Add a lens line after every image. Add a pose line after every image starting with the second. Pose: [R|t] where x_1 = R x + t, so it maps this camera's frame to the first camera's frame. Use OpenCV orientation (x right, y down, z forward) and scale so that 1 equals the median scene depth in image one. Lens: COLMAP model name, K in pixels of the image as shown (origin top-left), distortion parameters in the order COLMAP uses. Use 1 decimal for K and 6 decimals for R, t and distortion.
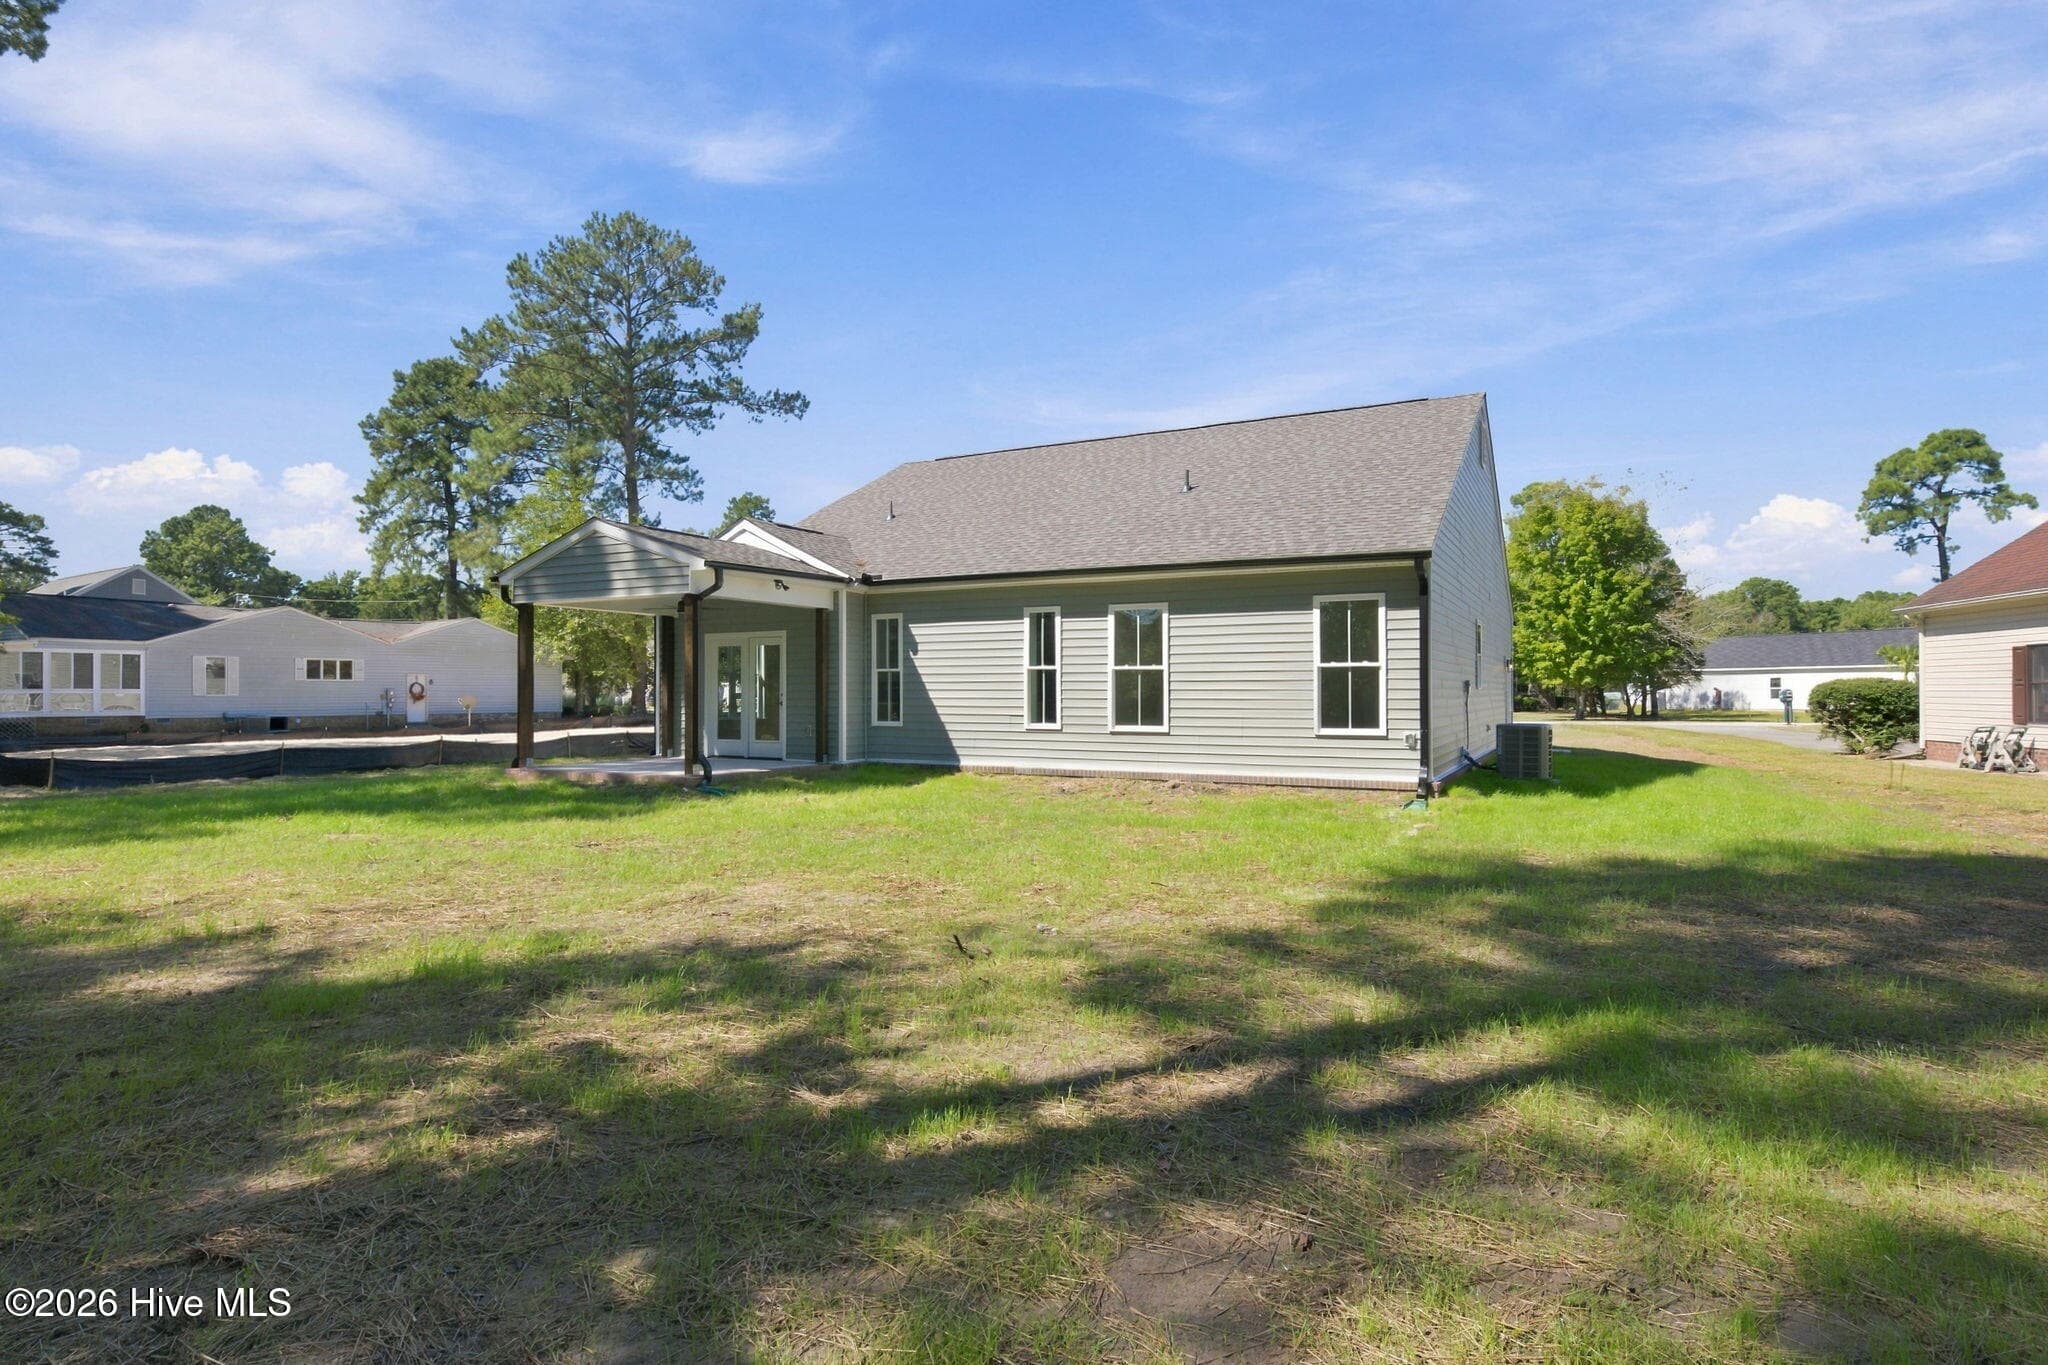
lens RADIAL K [[1049.9, 0, 1024.0], [0, 1049.9, 682.5], [0, 0, 1]] dist [-0.000405, -0.000020]
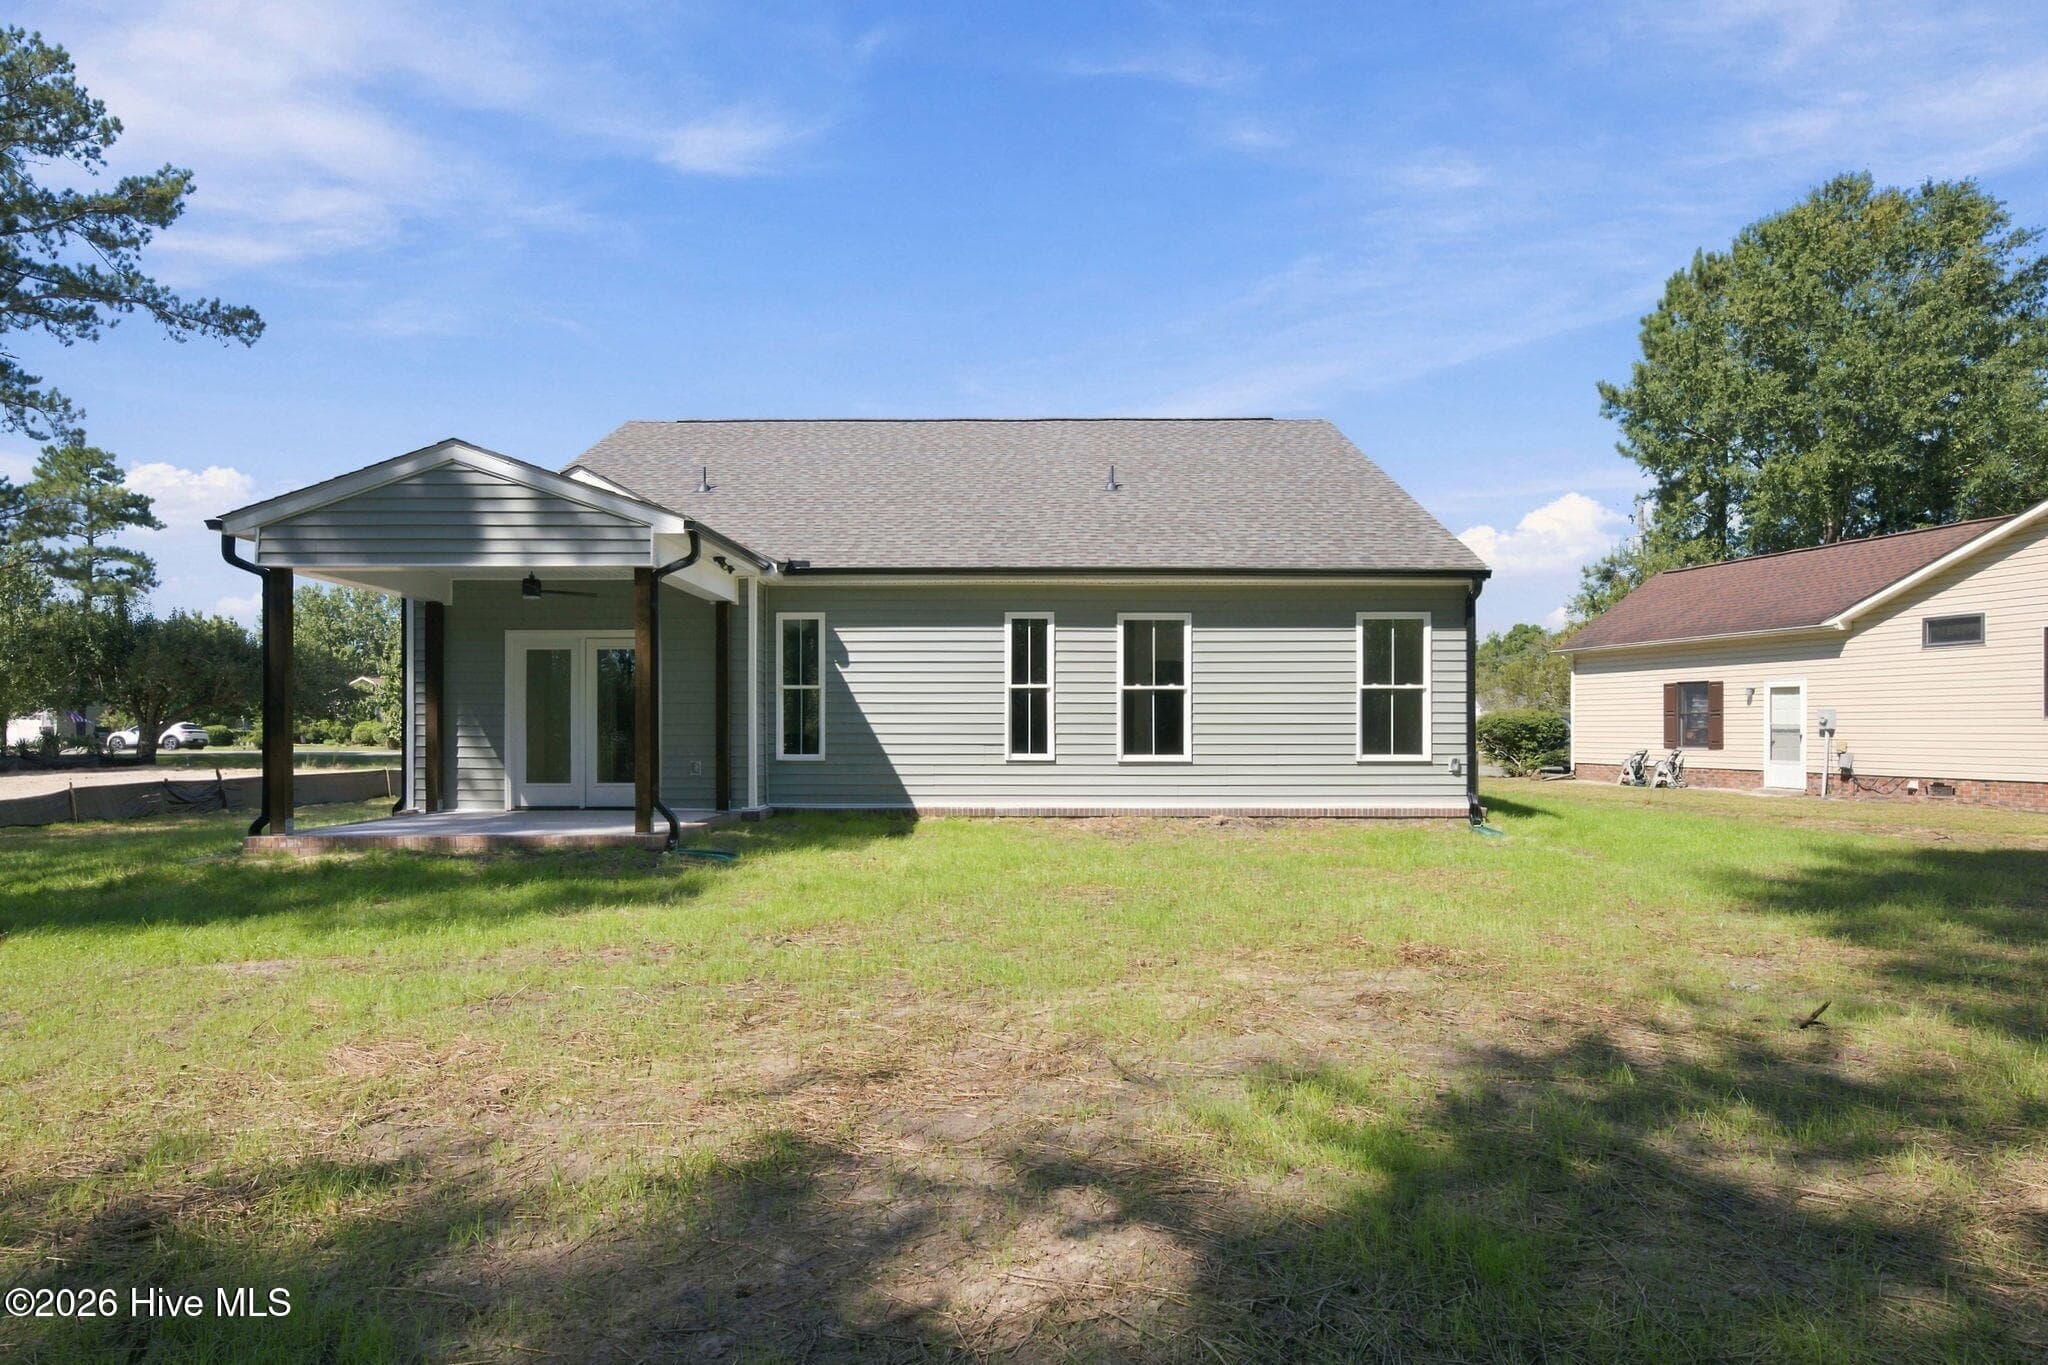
lens RADIAL K [[1145.2, 0, 1023.7], [0, 1145.2, 730.4], [0, 0, 1]] dist [0.003342, 0.001369]
pose [[0.889305, -0.001314, 0.457313, -0.396672], [-0.004114, 0.999932, 0.010873, 0.010903], [-0.457296, -0.011551, 0.889239, 0.204180]]
